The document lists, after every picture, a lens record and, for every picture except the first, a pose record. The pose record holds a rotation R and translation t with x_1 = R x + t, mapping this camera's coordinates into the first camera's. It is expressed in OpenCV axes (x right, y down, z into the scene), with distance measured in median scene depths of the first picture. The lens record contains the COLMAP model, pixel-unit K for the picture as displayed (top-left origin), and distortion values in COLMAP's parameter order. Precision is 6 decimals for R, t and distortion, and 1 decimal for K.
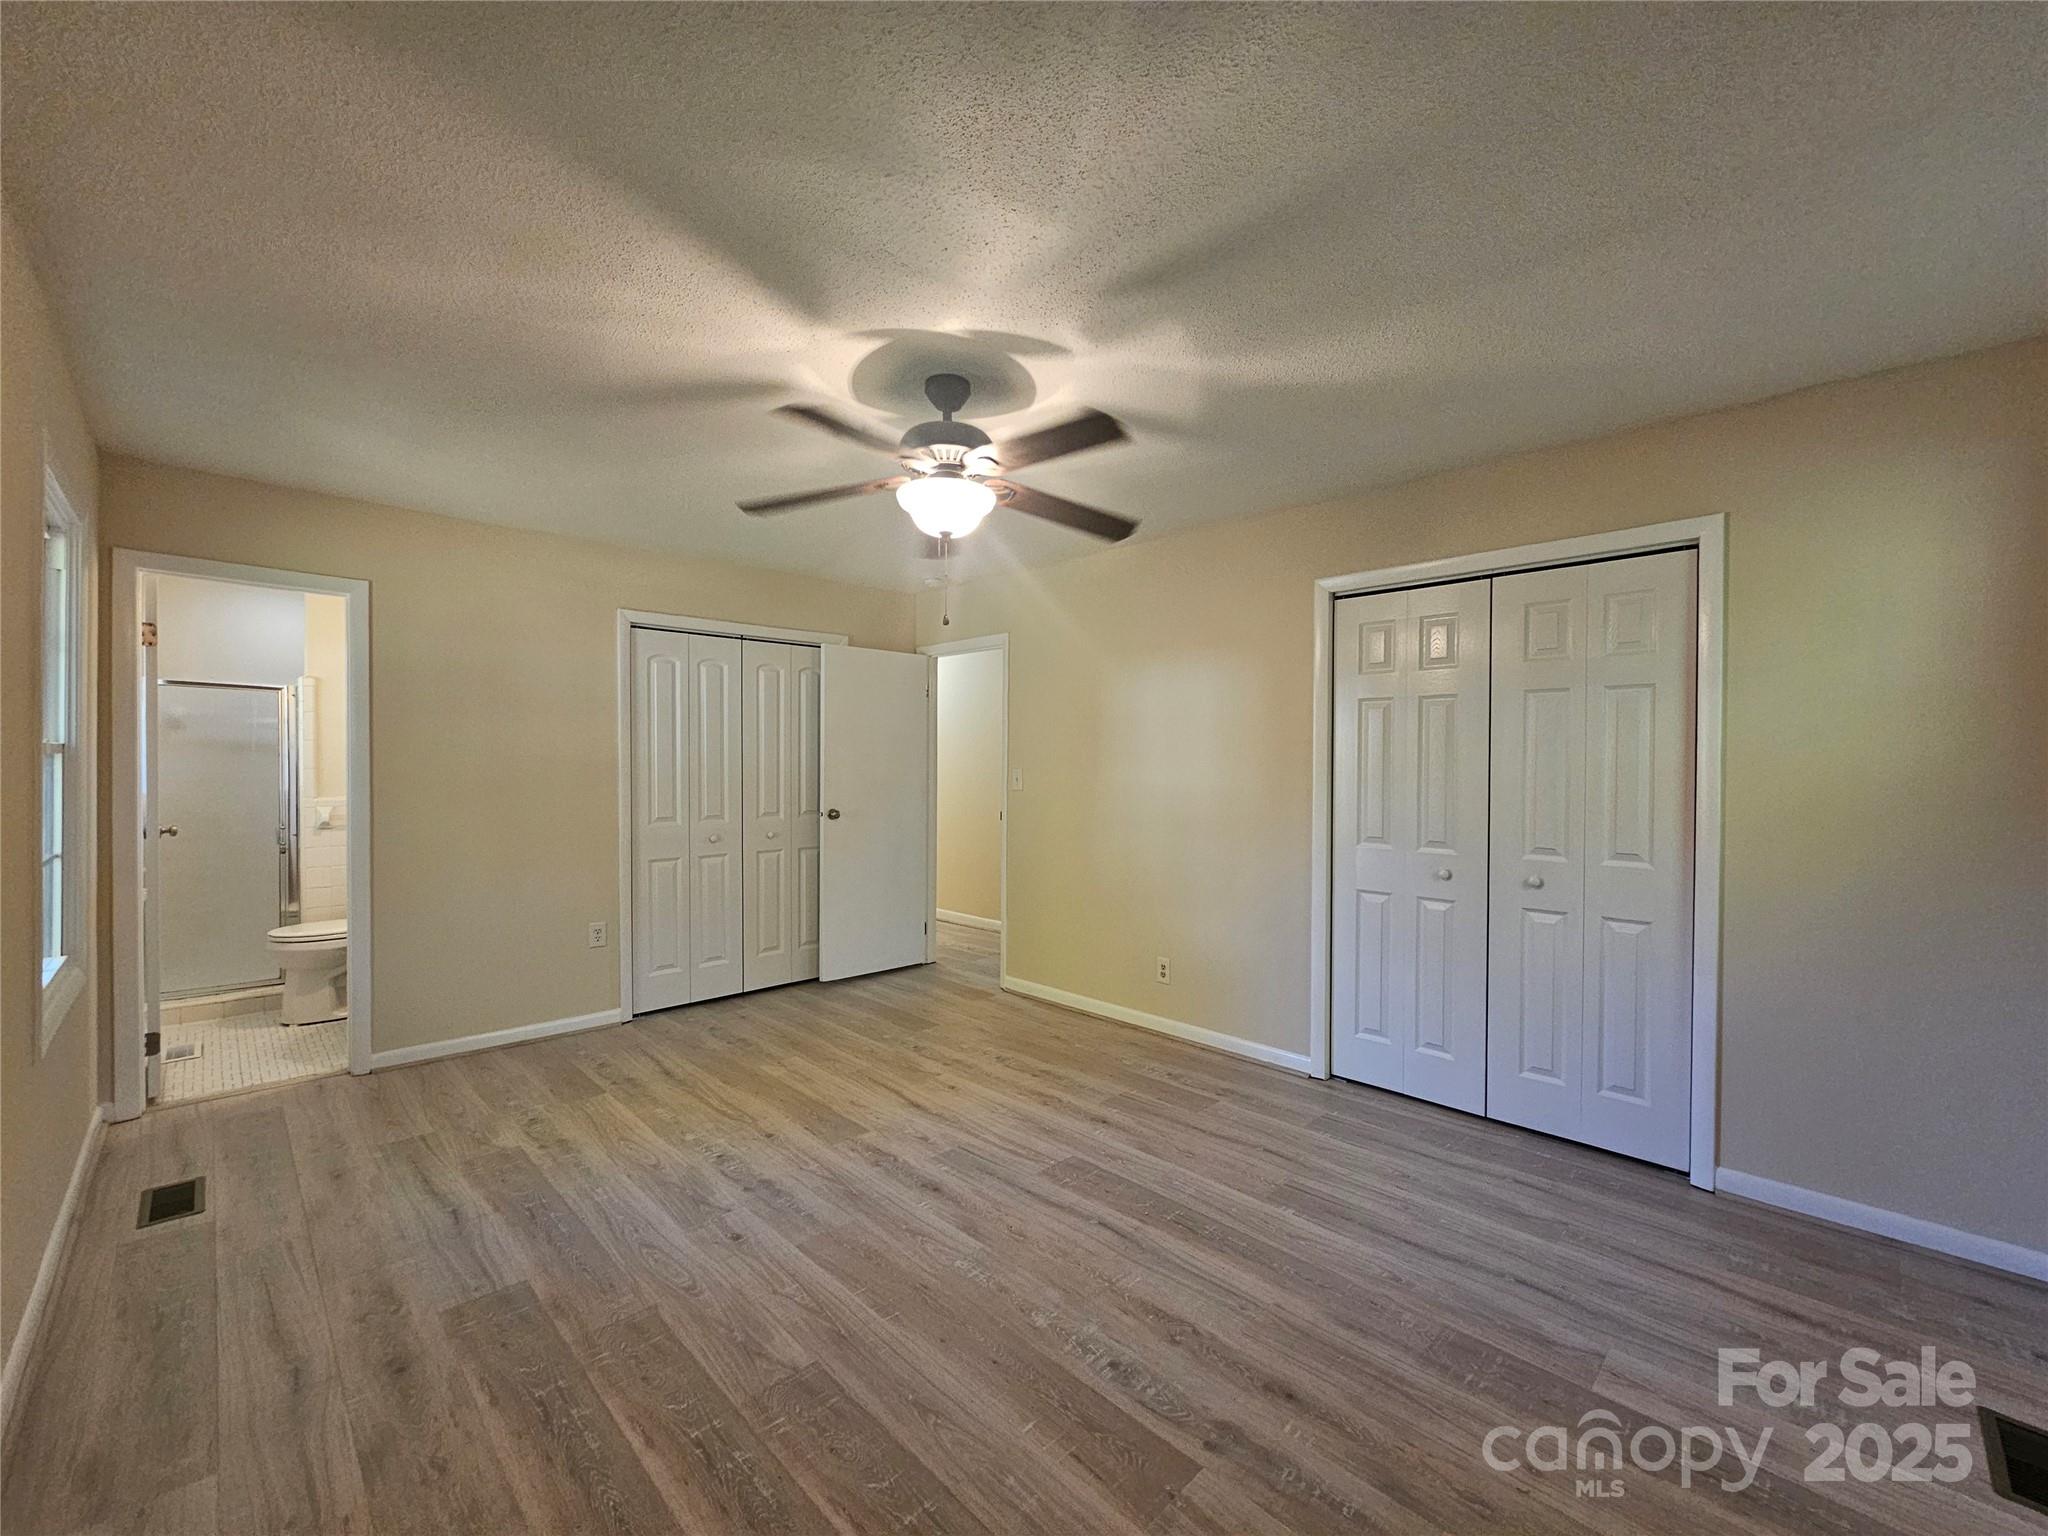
lens RADIAL K [[824.2, 0, 1018.4], [0, 824.2, 773.6], [0, 0, 1]] dist [0.000180, 0.000344]
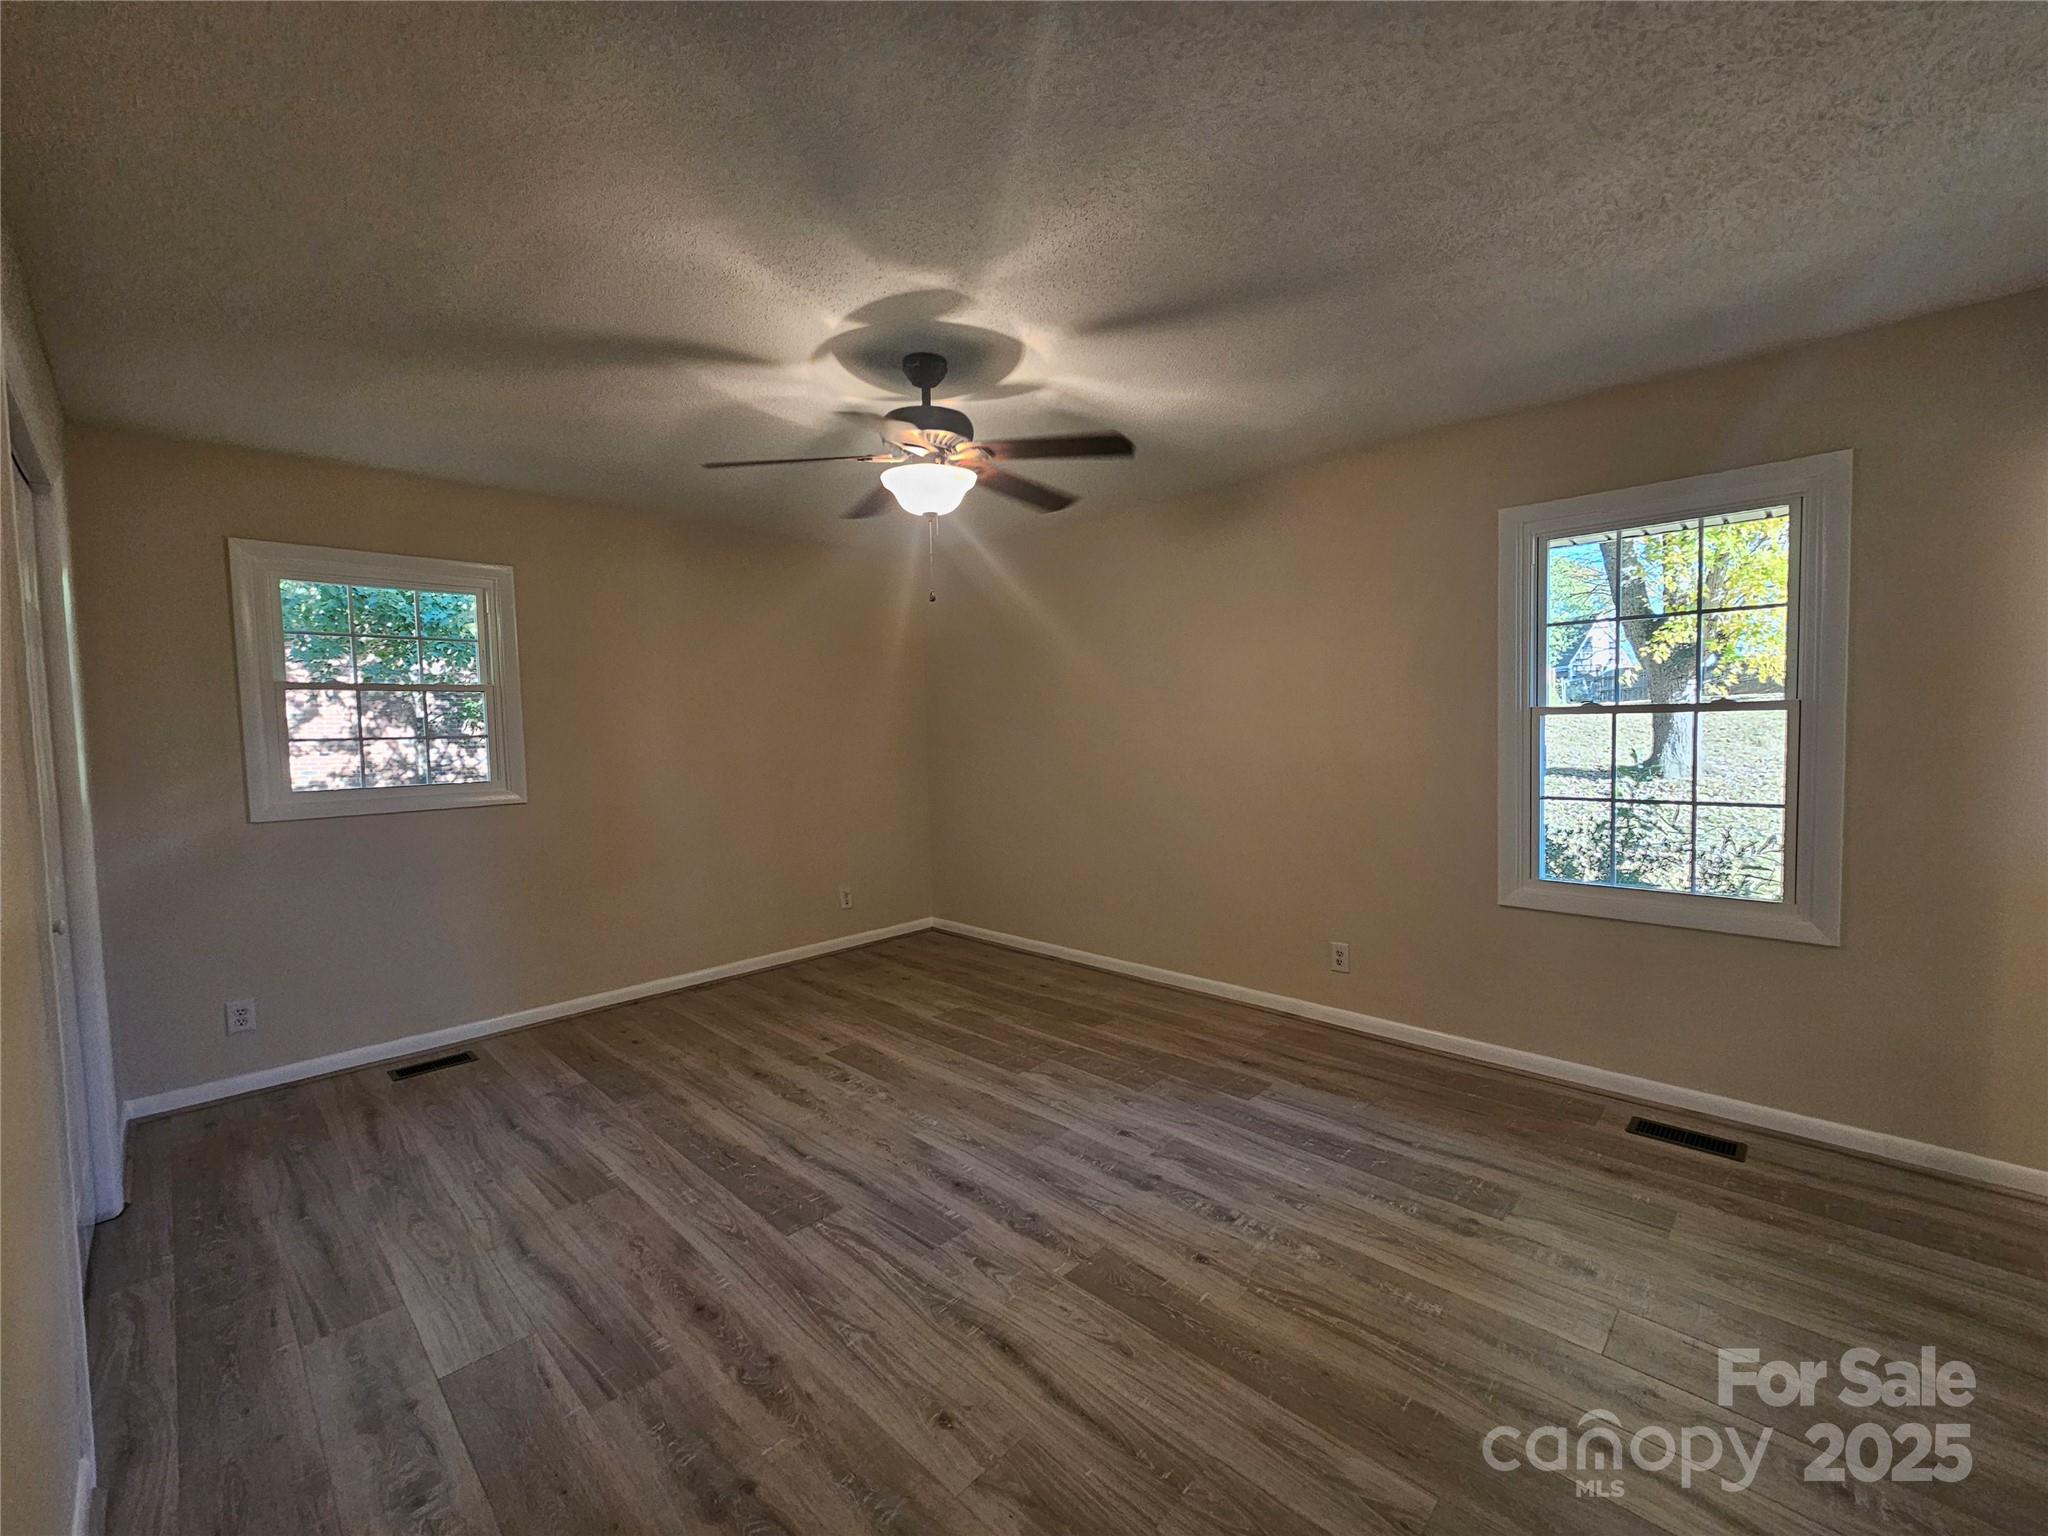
lens RADIAL K [[832.8, 0, 1030.2], [0, 832.8, 772.2], [0, 0, 1]] dist [-0.001188, 0.000581]
pose [[-0.999239, 0.018293, -0.034435, -0.169150], [0.015827, 0.997381, 0.070573, -0.034974], [0.035636, 0.069974, -0.996912, 2.050153]]
